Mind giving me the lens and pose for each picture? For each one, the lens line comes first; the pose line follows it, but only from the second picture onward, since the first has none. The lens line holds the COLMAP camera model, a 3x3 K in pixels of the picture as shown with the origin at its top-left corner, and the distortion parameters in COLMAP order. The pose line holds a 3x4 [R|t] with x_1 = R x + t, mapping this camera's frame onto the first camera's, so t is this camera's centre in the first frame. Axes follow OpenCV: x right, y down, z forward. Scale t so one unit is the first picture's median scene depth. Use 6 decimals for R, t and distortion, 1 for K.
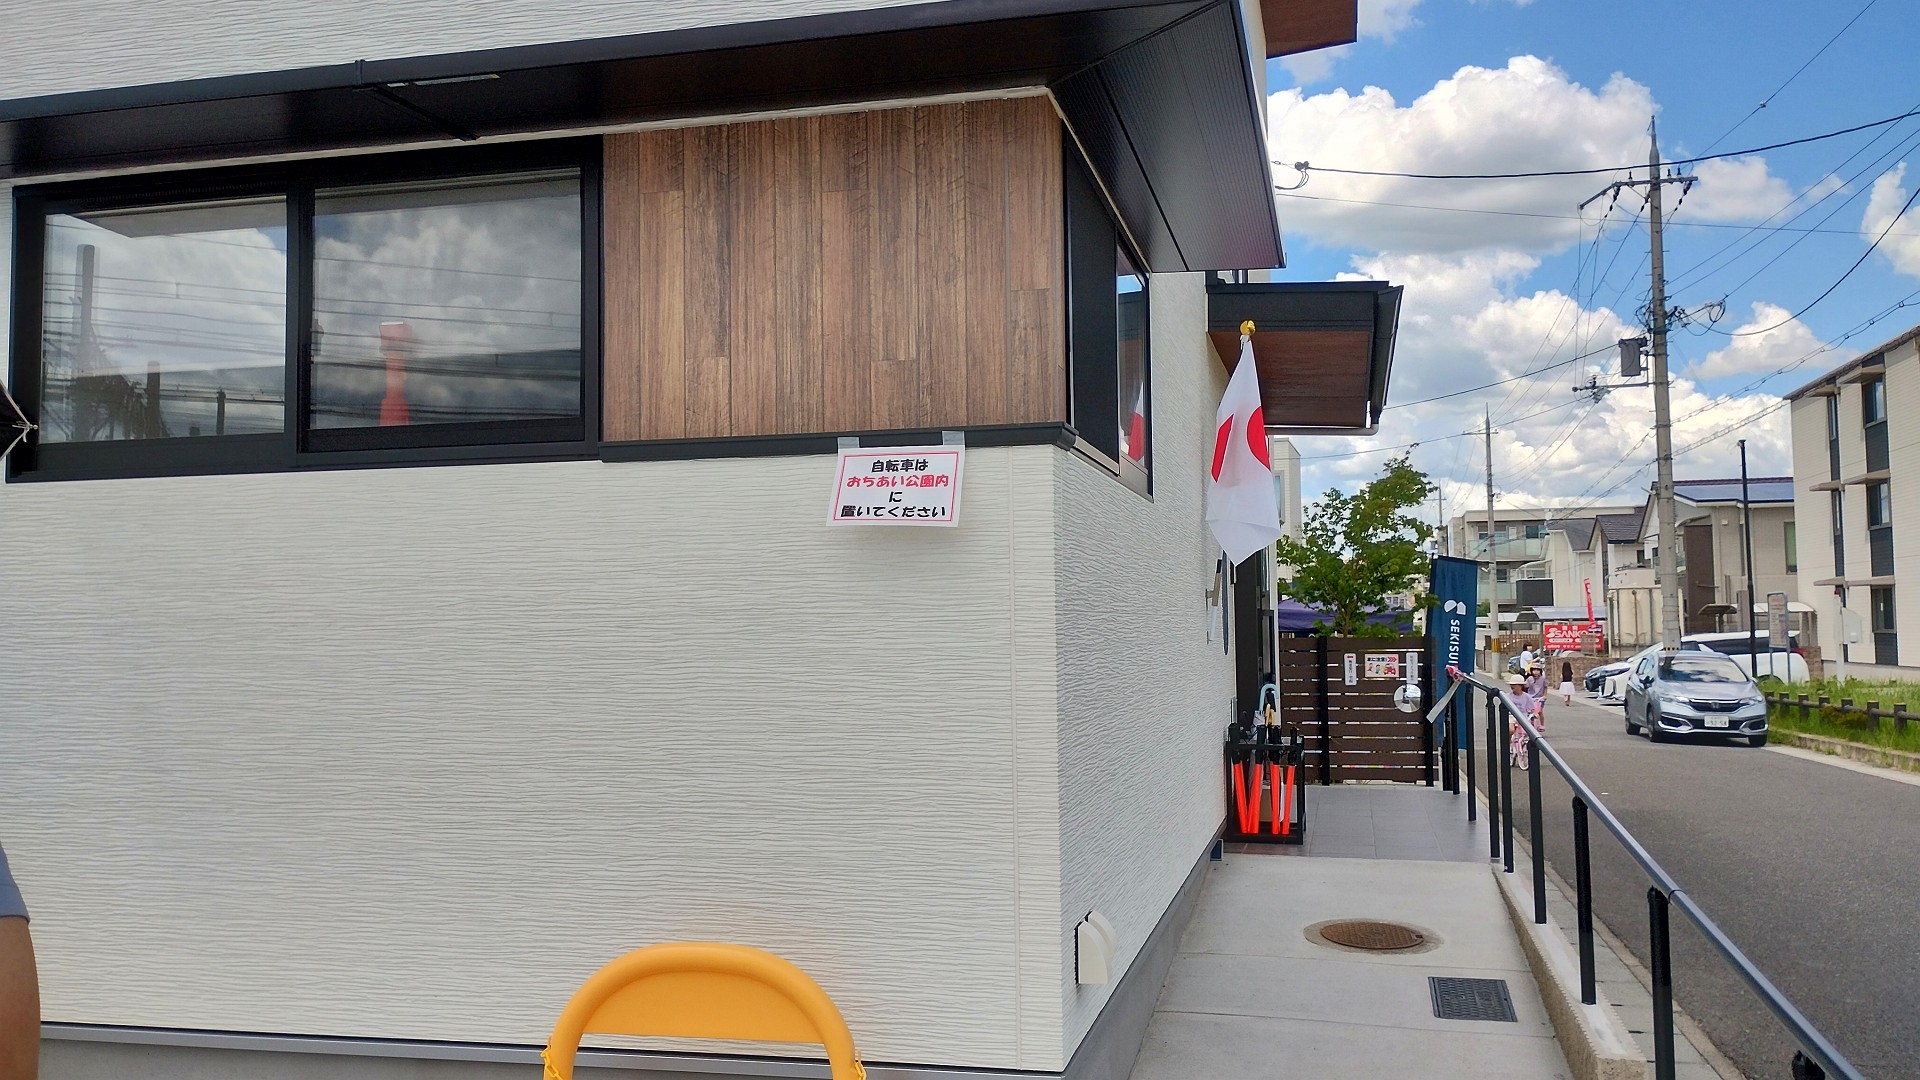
lens RADIAL K [[1571.1, 0, 951.5], [0, 1571.1, 549.6], [0, 0, 1]] dist [0.022374, -0.021852]
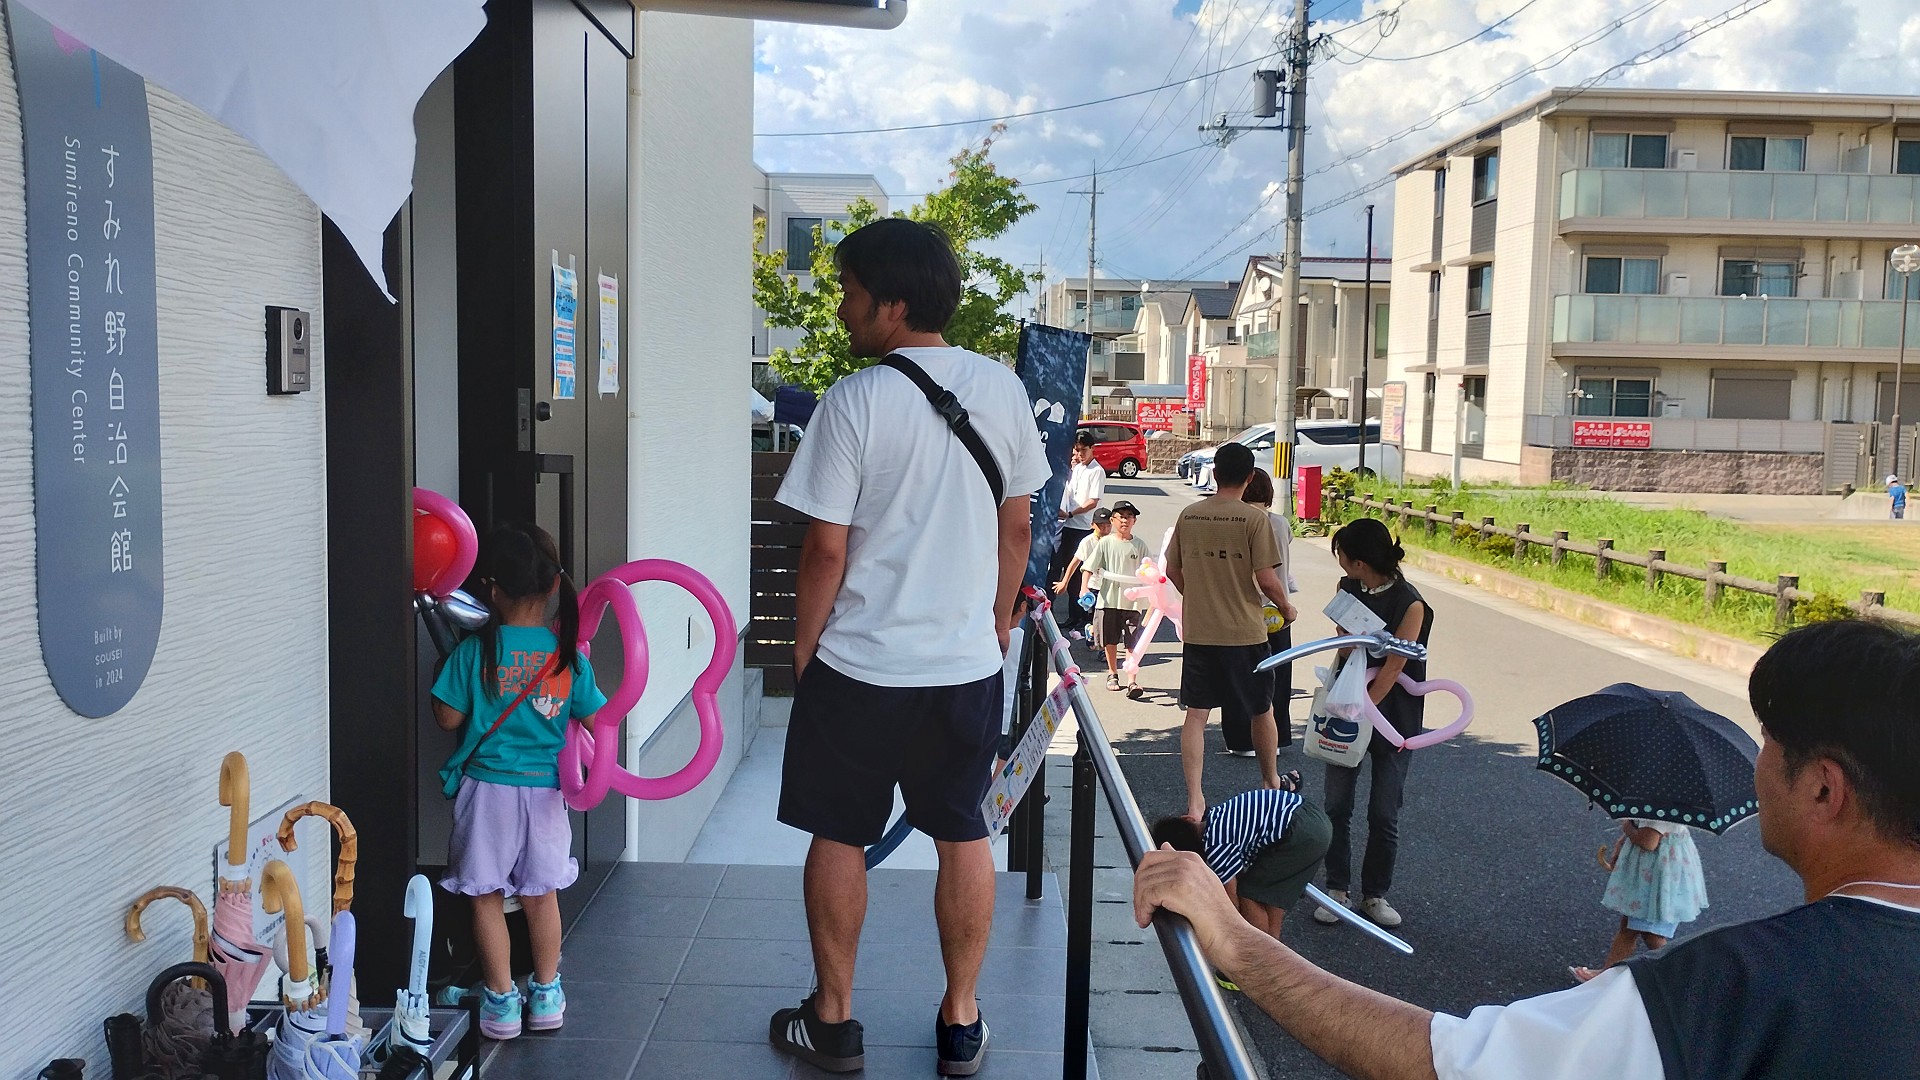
lens RADIAL K [[1571.1, 0, 966.7], [0, 1571.1, 541.6], [0, 0, 1]] dist [0.022374, -0.021852]
pose [[0.966360, 0.009410, 0.257022, 0.047392], [-0.047653, 0.988578, 0.142977, 0.000741], [-0.252741, -0.150415, 0.955771, 0.150121]]
